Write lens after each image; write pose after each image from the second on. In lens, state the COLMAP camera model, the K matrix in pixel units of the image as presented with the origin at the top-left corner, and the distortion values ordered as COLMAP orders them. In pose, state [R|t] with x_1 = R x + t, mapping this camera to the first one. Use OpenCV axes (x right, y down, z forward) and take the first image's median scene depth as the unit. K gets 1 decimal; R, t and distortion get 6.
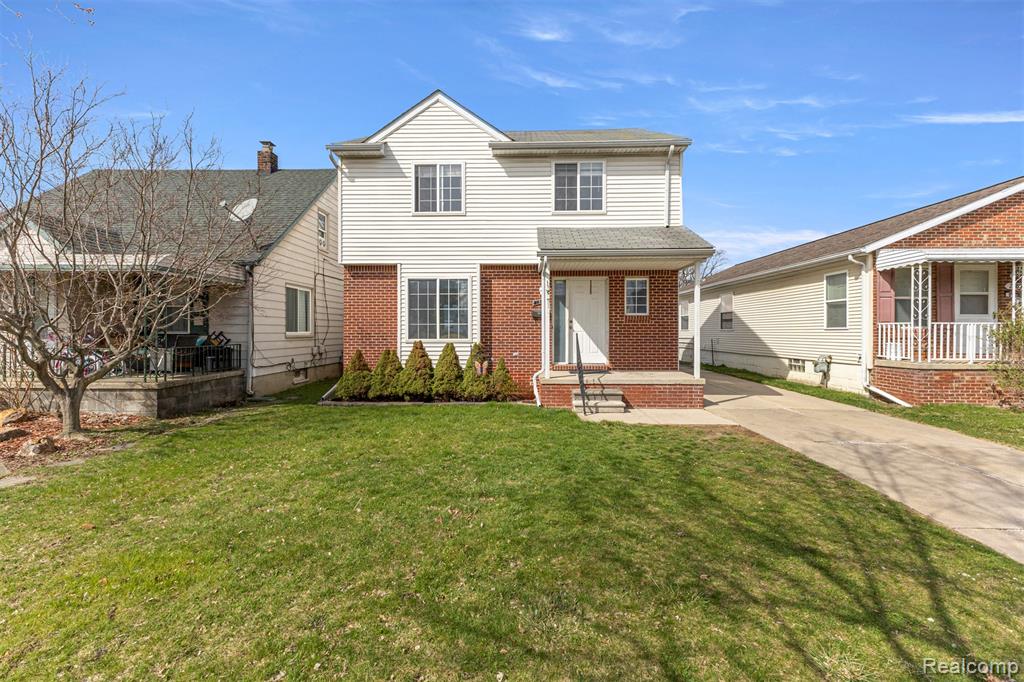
lens RADIAL K [[447.9, 0, 517.0], [0, 447.9, 339.1], [0, 0, 1]] dist [0.013546, -0.000746]
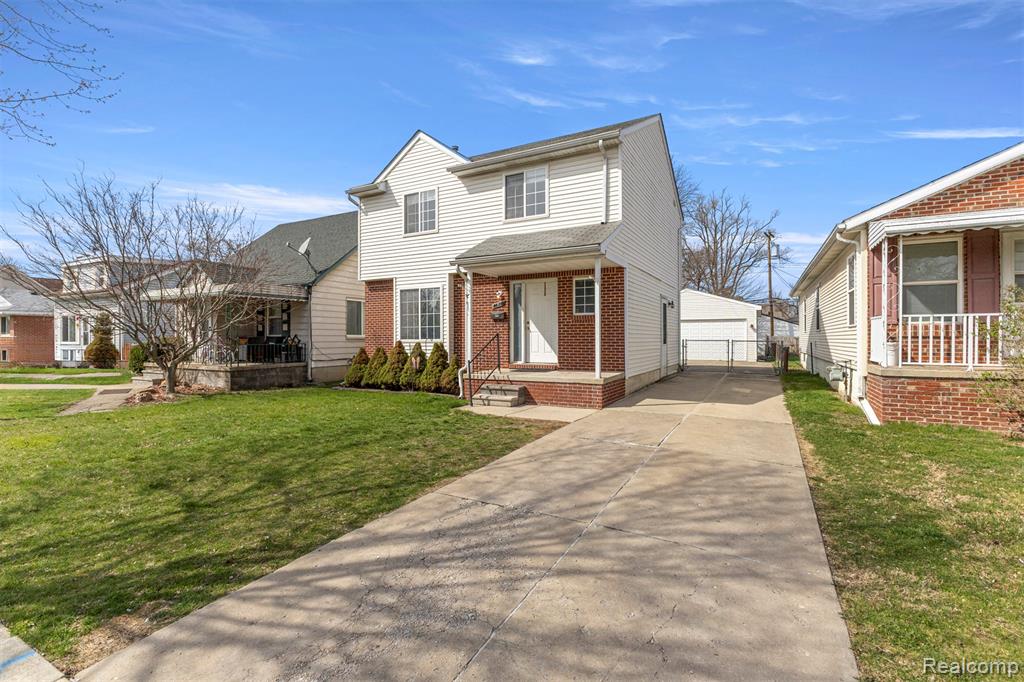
lens RADIAL K [[467.8, 0, 516.6], [0, 467.8, 346.4], [0, 0, 1]] dist [-0.002402, -0.000077]
pose [[0.893791, 0.004111, -0.448466, 0.610591], [-0.003593, 0.999992, 0.002007, 0.015094], [0.448470, -0.000182, 0.893798, 0.010405]]
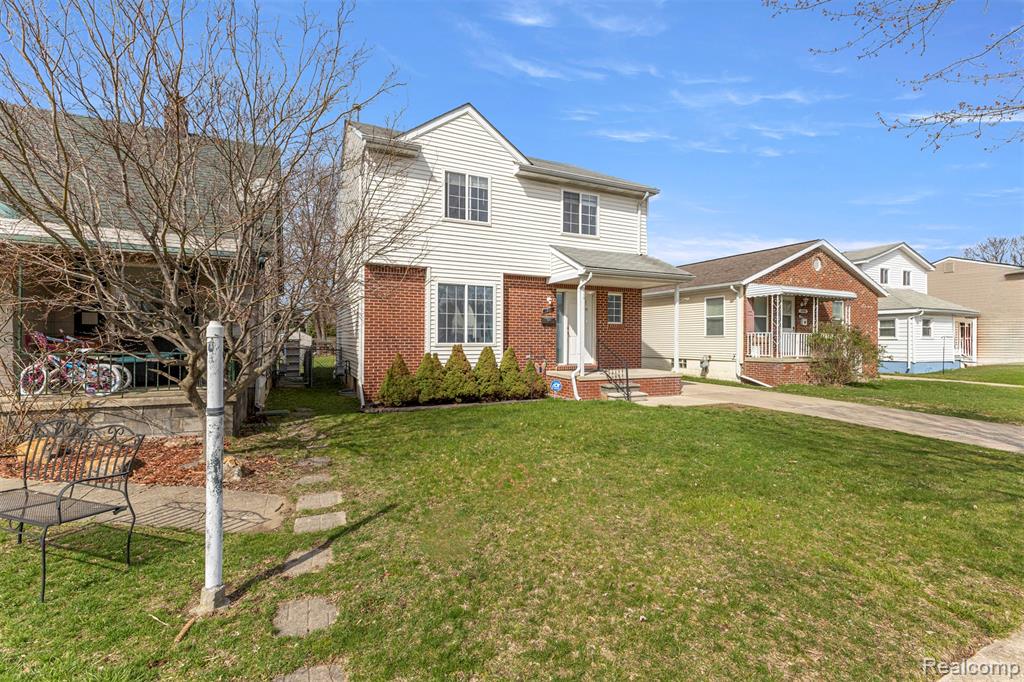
lens RADIAL K [[447.9, 0, 511.4], [0, 447.9, 345.0], [0, 0, 1]] dist [0.013546, -0.000746]
pose [[0.893694, -0.000055, 0.448677, -0.550244], [0.000736, 0.999999, -0.001343, 0.006549], [-0.448677, 0.001531, 0.893693, 0.028614]]
